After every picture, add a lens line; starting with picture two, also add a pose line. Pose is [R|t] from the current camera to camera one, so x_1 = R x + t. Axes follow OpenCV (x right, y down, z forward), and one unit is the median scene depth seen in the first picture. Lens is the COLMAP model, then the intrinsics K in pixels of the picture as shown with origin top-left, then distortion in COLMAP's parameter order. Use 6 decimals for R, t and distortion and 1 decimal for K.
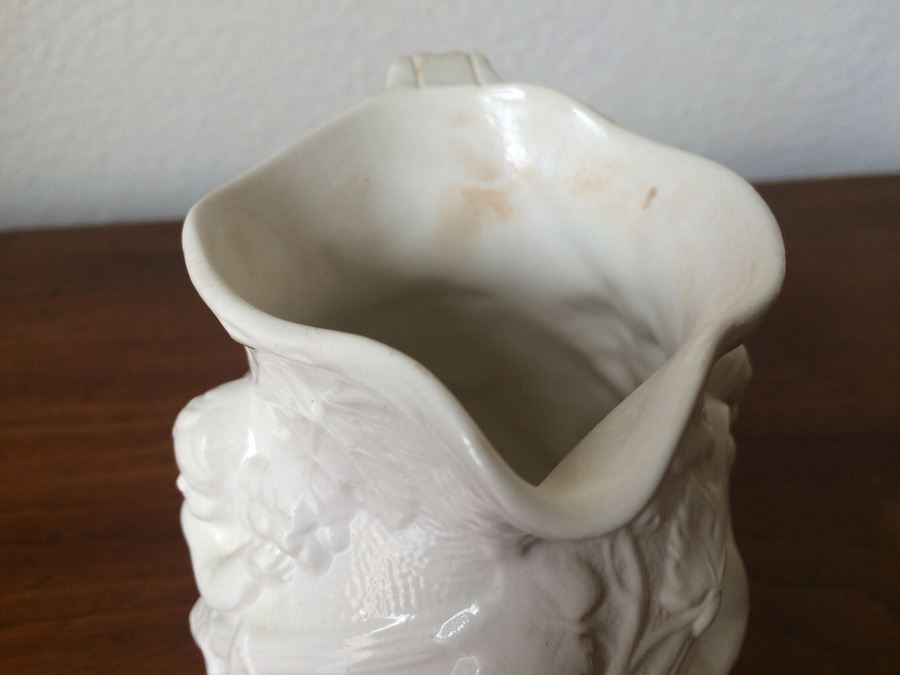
lens RADIAL K [[855.5, 0, 450.0], [0, 855.5, 337.5], [0, 0, 1]] dist [-0.006563, -0.026358]
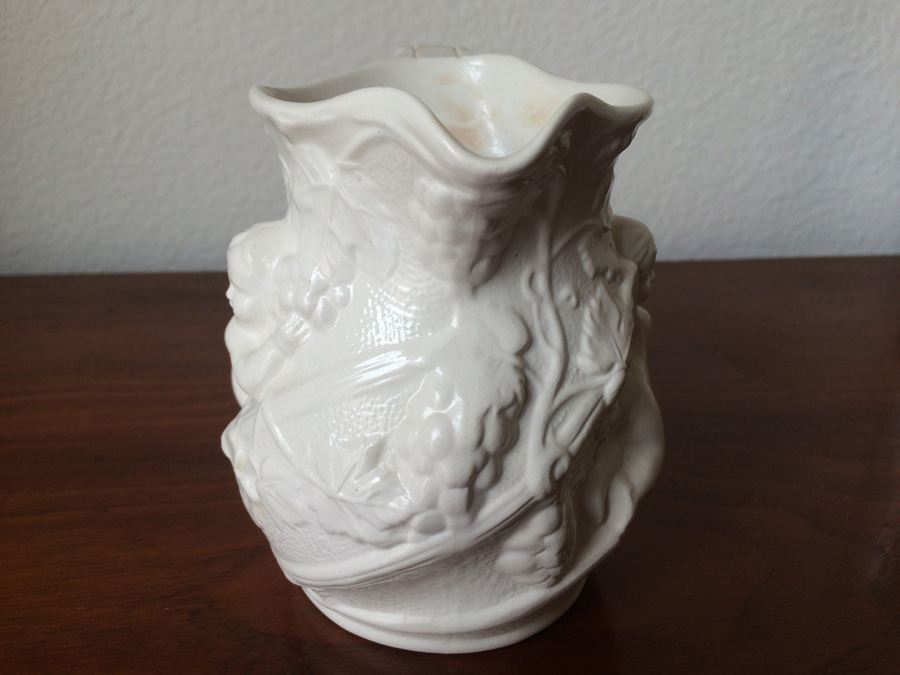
lens RADIAL K [[847.7, 0, 450.0], [0, 847.7, 337.5], [0, 0, 1]] dist [0.014635, 0.012708]
pose [[0.999603, 0.023495, -0.015535, 0.064428], [-0.026324, 0.975481, -0.218504, 0.570651], [0.010021, 0.218826, 0.975712, -0.326070]]
